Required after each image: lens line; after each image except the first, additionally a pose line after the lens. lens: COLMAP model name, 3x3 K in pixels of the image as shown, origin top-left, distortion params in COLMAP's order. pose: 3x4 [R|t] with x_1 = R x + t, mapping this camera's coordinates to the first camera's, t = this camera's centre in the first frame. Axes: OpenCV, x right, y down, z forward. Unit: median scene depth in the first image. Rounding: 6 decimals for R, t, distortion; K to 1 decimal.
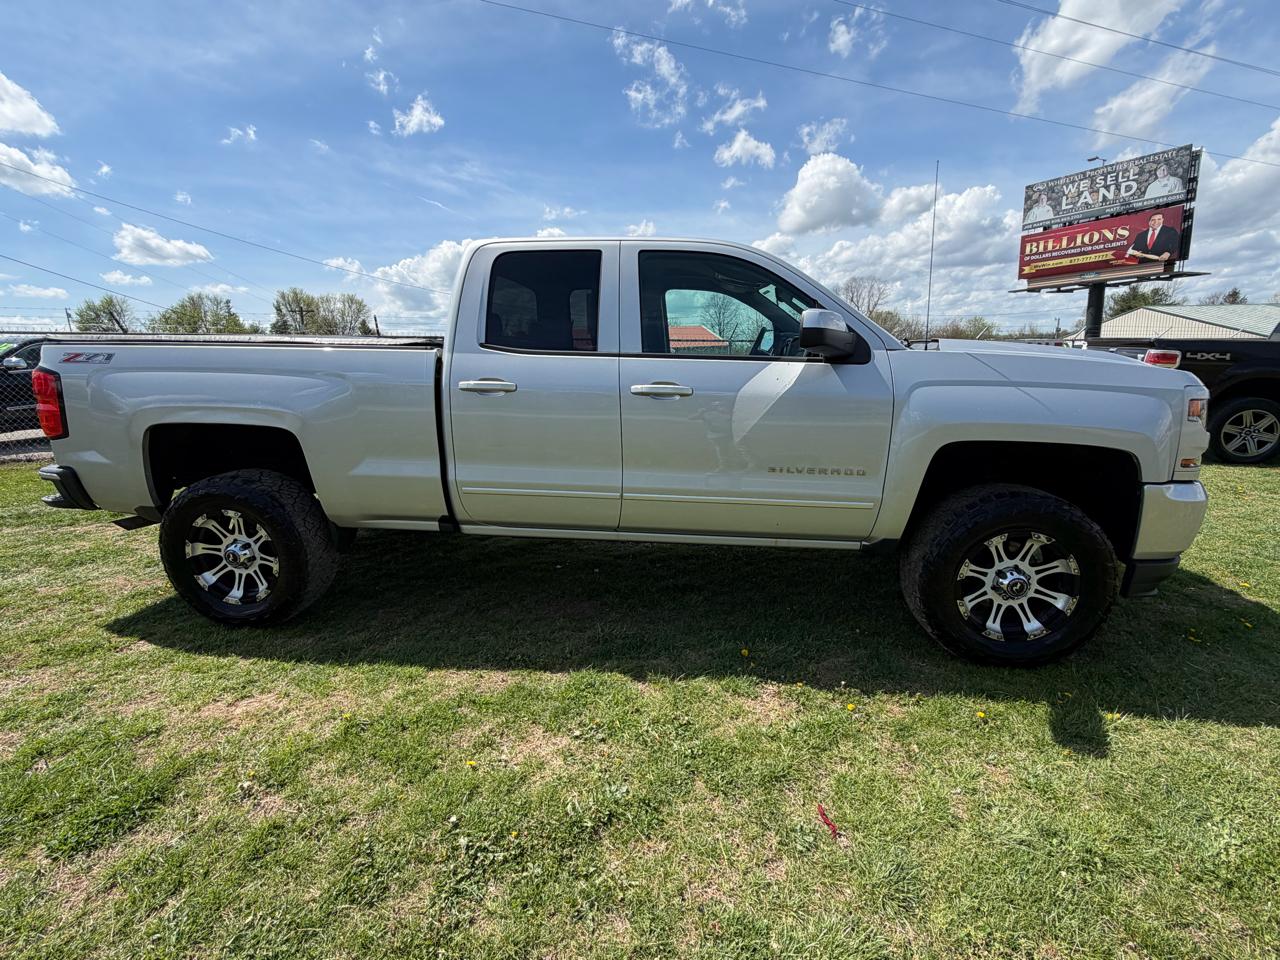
lens RADIAL K [[609.2, 0, 634.1], [0, 609.2, 461.1], [0, 0, 1]] dist [0.002258, -0.001085]
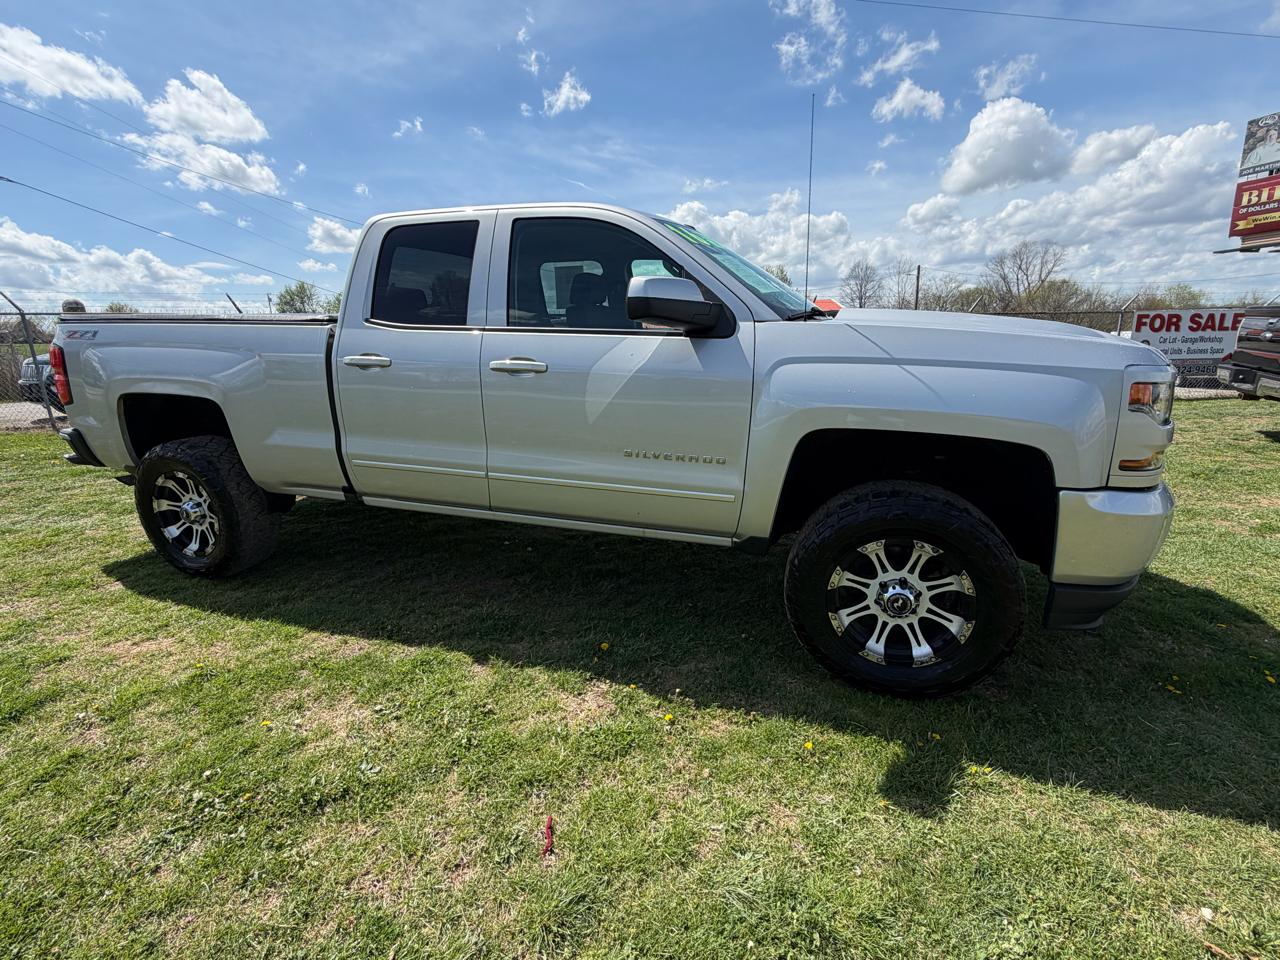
lens RADIAL K [[609.2, 0, 630.8], [0, 609.2, 466.4], [0, 0, 1]] dist [0.002258, -0.001085]
pose [[0.975573, 0.041437, -0.215734, 0.403574], [-0.031774, 0.998339, 0.048068, -0.010556], [0.217367, -0.040039, 0.975268, 0.096465]]
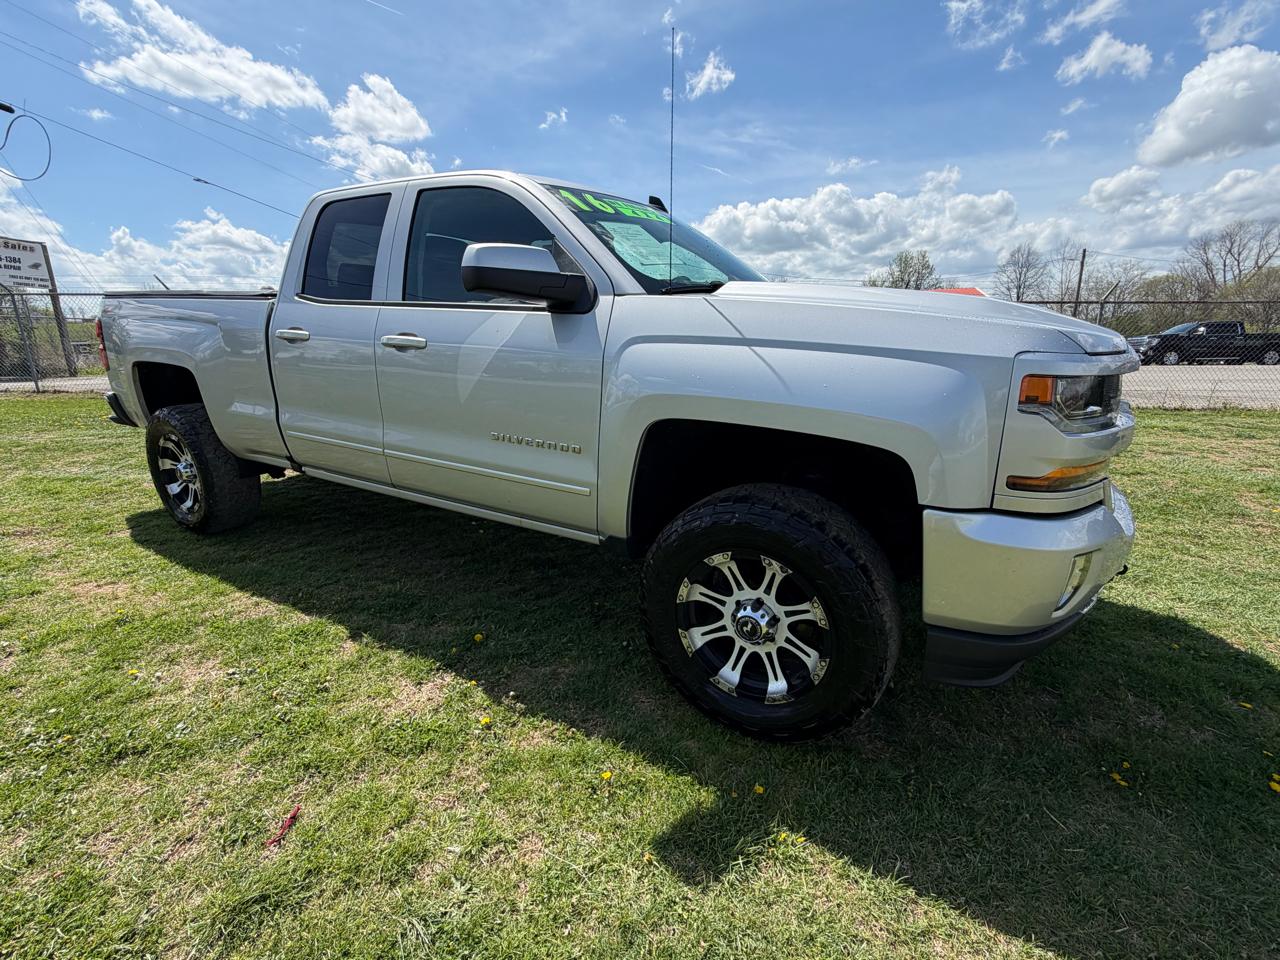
lens RADIAL K [[609.2, 0, 628.0], [0, 609.2, 467.5], [0, 0, 1]] dist [0.002258, -0.001085]
pose [[0.909193, 0.104596, -0.403022, 0.704152], [-0.079150, 0.993701, 0.079337, -0.024738], [0.408782, -0.040234, 0.911745, 0.269535]]
